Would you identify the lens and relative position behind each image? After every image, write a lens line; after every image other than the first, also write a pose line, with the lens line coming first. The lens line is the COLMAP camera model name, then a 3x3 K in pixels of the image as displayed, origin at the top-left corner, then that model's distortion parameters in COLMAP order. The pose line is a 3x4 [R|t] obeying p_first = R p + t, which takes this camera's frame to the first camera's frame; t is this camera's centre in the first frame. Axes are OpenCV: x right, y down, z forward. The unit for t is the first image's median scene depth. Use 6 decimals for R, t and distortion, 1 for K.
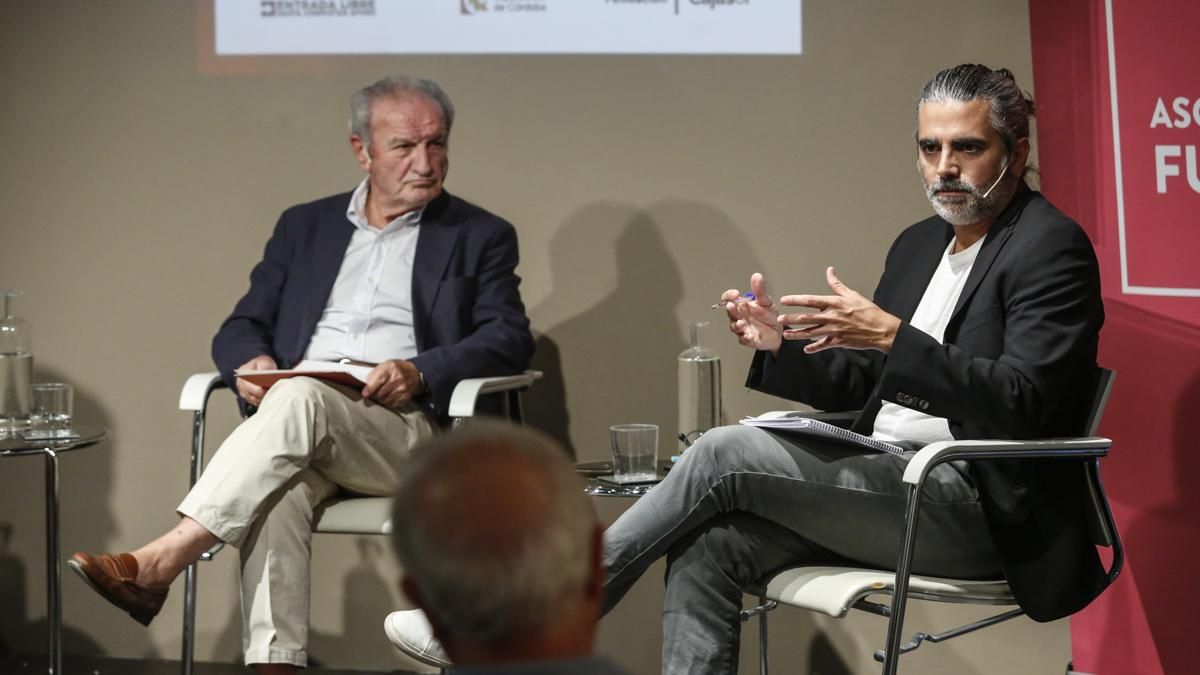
lens RADIAL K [[3769.2, 0, 600.0], [0, 3769.2, 337.5], [0, 0, 1]] dist [-0.036465, -1.324630]
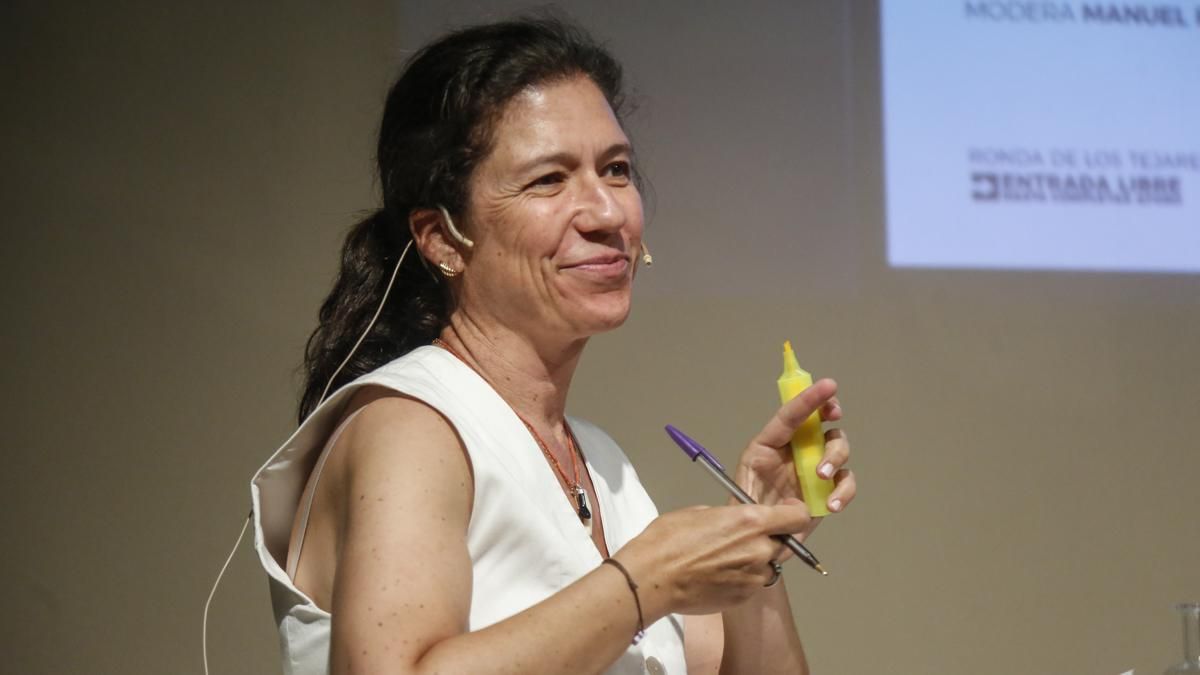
lens RADIAL K [[3769.2, 0, 600.0], [0, 3769.2, 337.5], [0, 0, 1]] dist [-0.036465, -1.324630]
pose [[0.793327, 0.064251, 0.605396, -0.459161], [0.078311, 0.975384, -0.206140, 0.041044], [-0.603738, 0.210946, 0.768767, 0.623684]]
